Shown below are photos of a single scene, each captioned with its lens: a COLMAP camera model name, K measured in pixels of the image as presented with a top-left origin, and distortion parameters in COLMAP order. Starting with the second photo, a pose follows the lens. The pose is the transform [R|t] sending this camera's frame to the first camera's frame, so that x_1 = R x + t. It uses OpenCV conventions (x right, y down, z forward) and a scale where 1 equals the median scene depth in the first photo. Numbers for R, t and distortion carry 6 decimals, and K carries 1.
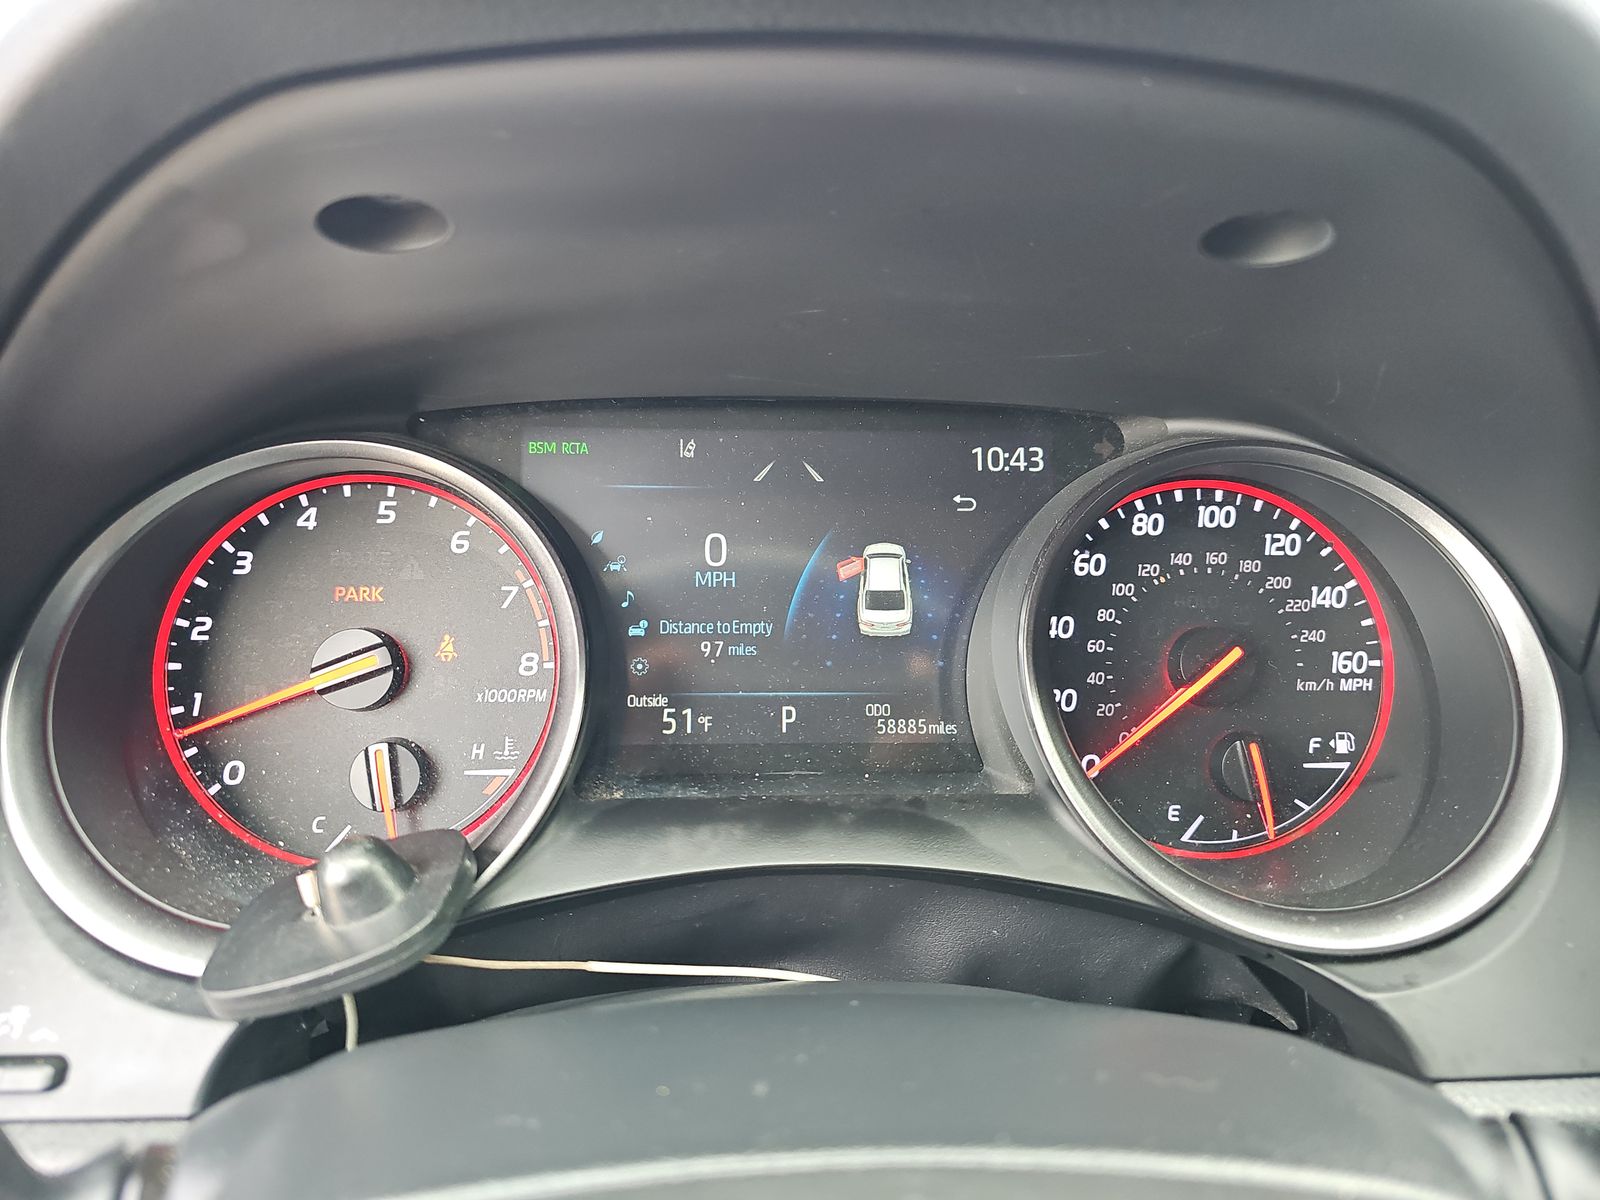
lens RADIAL K [[1076.1, 0, 792.3], [0, 1076.1, 597.6], [0, 0, 1]] dist [0.038309, -0.046767]
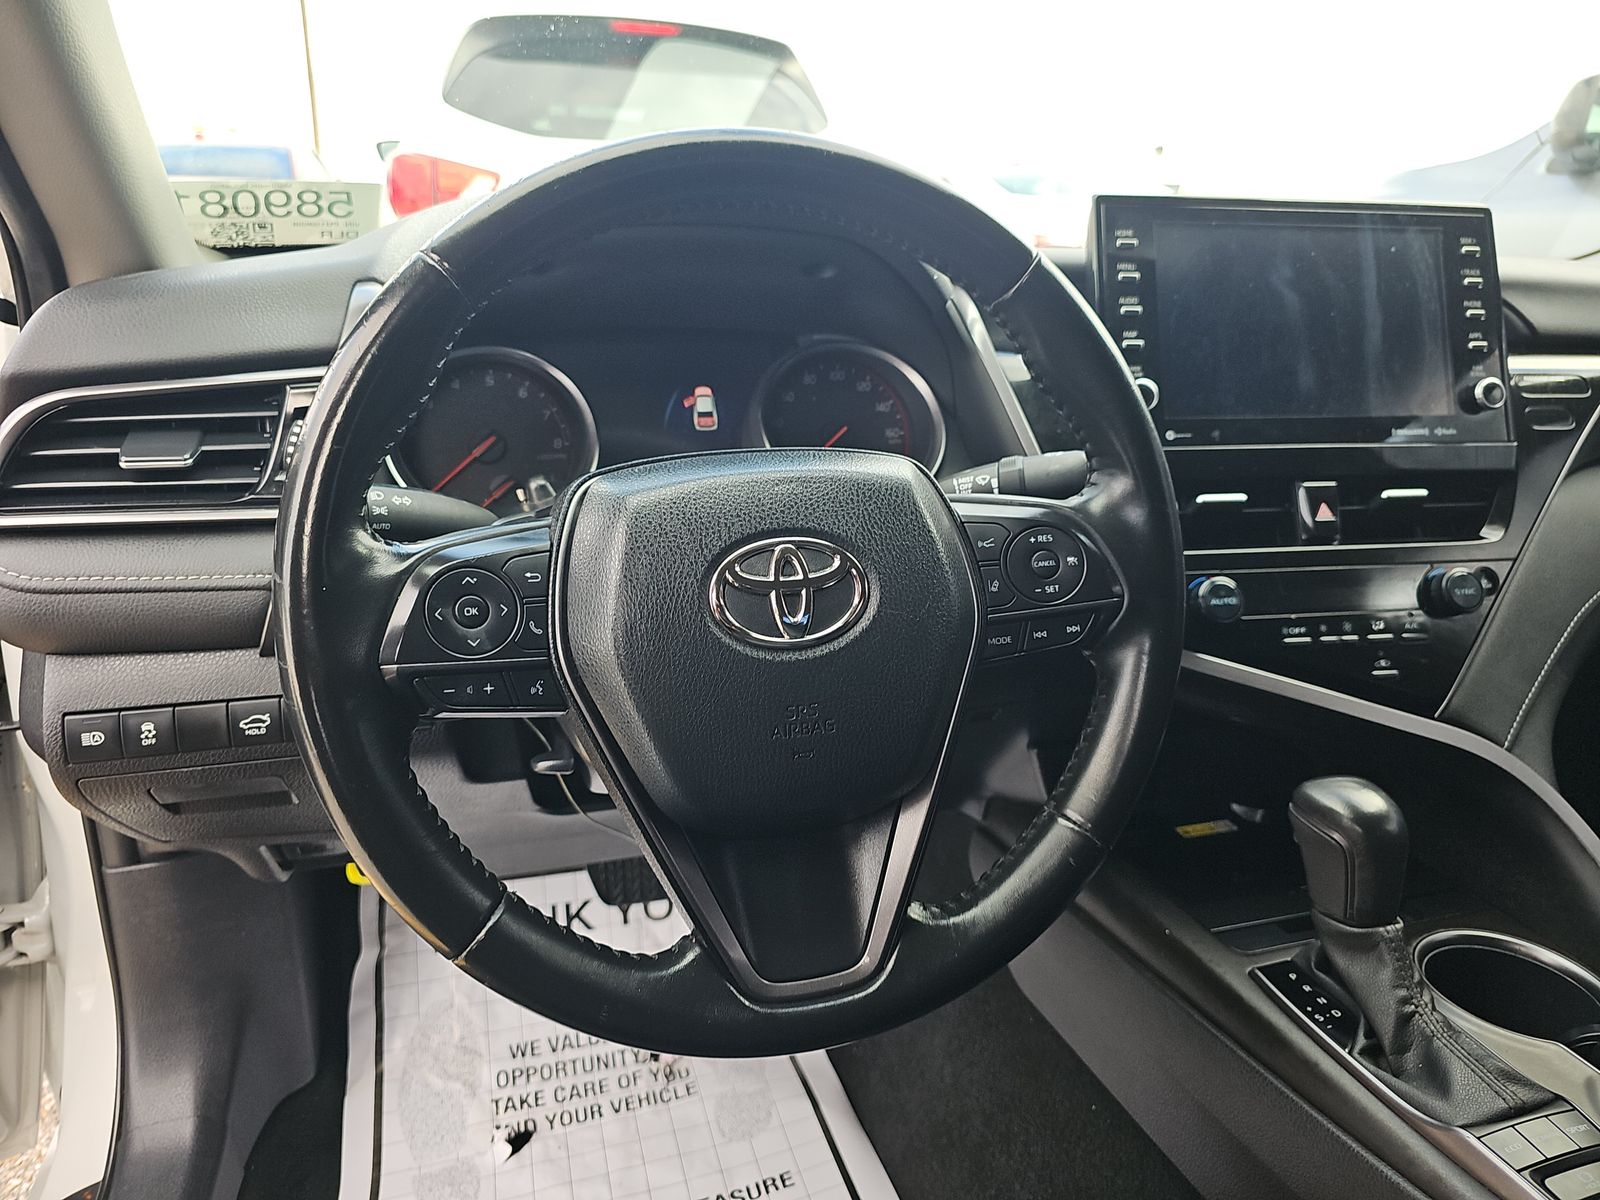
lens RADIAL K [[1057.9, 0, 817.5], [0, 1057.9, 591.0], [0, 0, 1]] dist [0.035578, -0.036388]
pose [[0.971882, -0.072421, 0.224055, -0.225112], [0.067642, 0.997290, 0.028942, 0.340964], [-0.225544, -0.012972, 0.974147, -1.340028]]
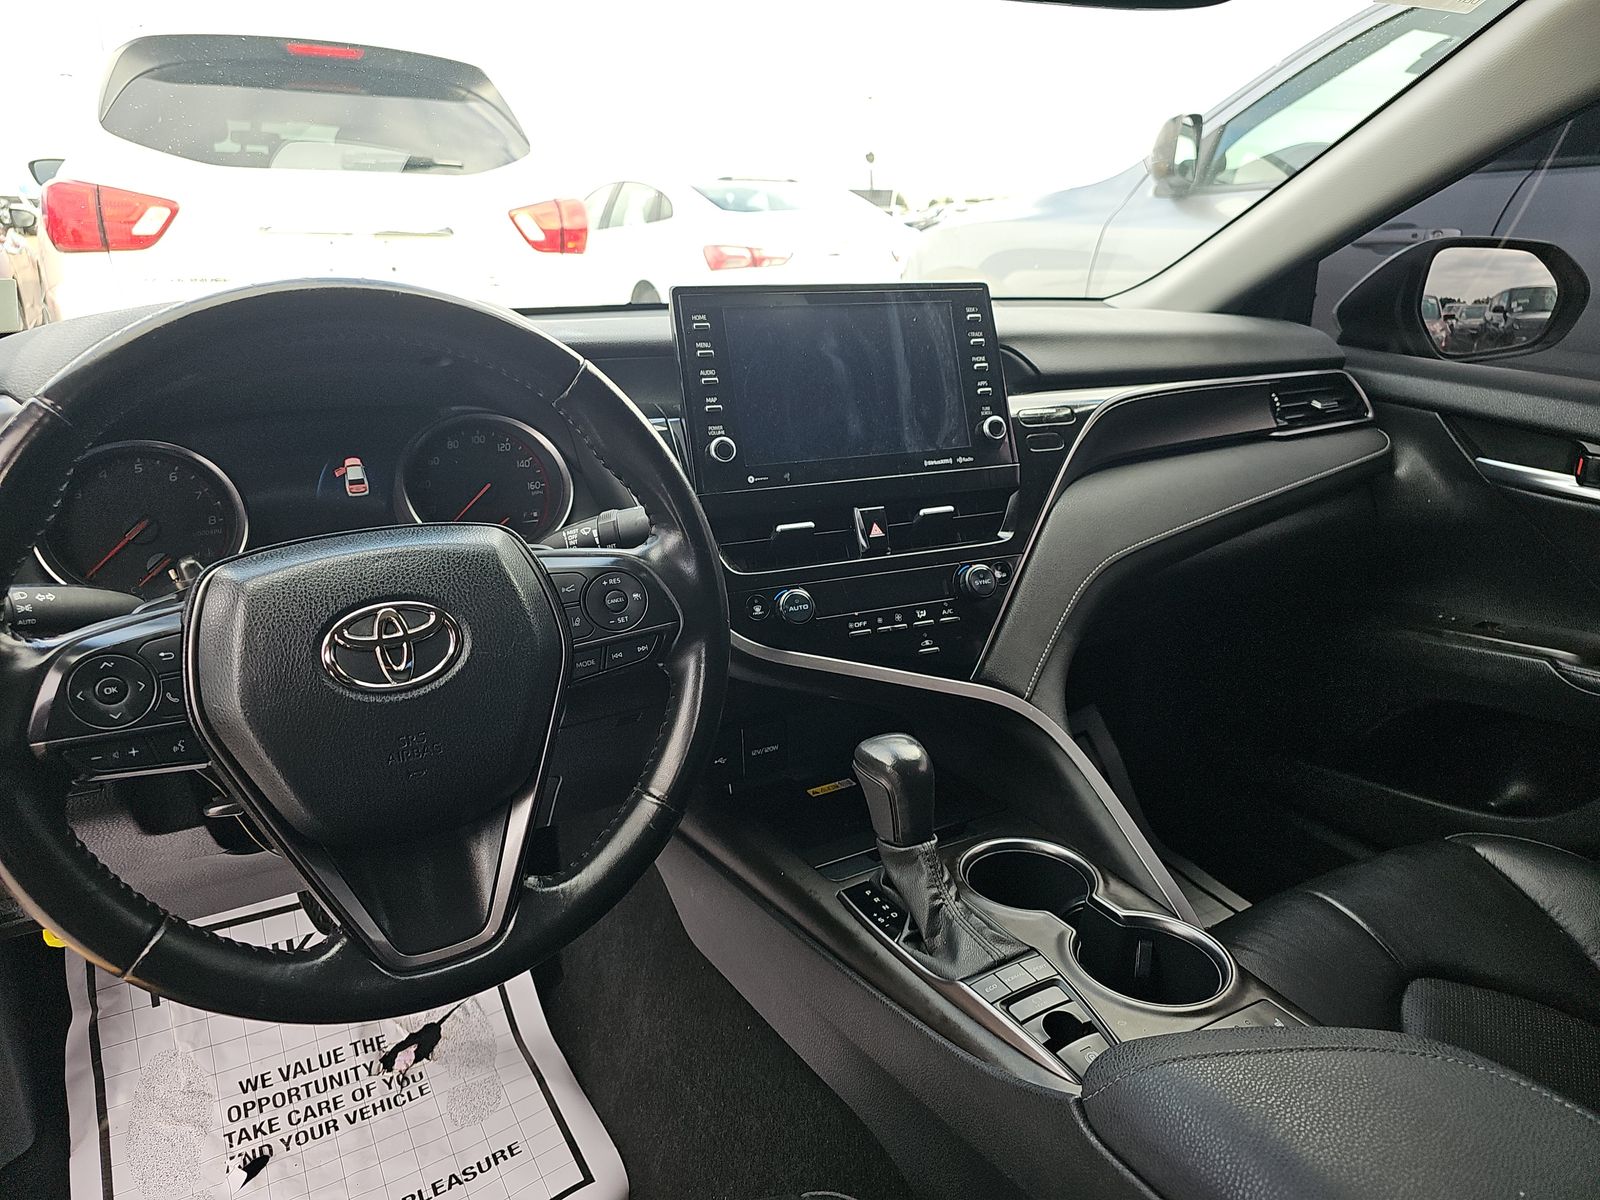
lens RADIAL K [[1057.9, 0, 817.5], [0, 1057.9, 591.0], [0, 0, 1]] dist [0.035578, -0.036388]
pose [[0.892750, -0.158613, 0.421710, -0.048245], [0.149882, 0.987227, 0.054017, 0.299195], [-0.424891, 0.014983, 0.905120, -1.879858]]
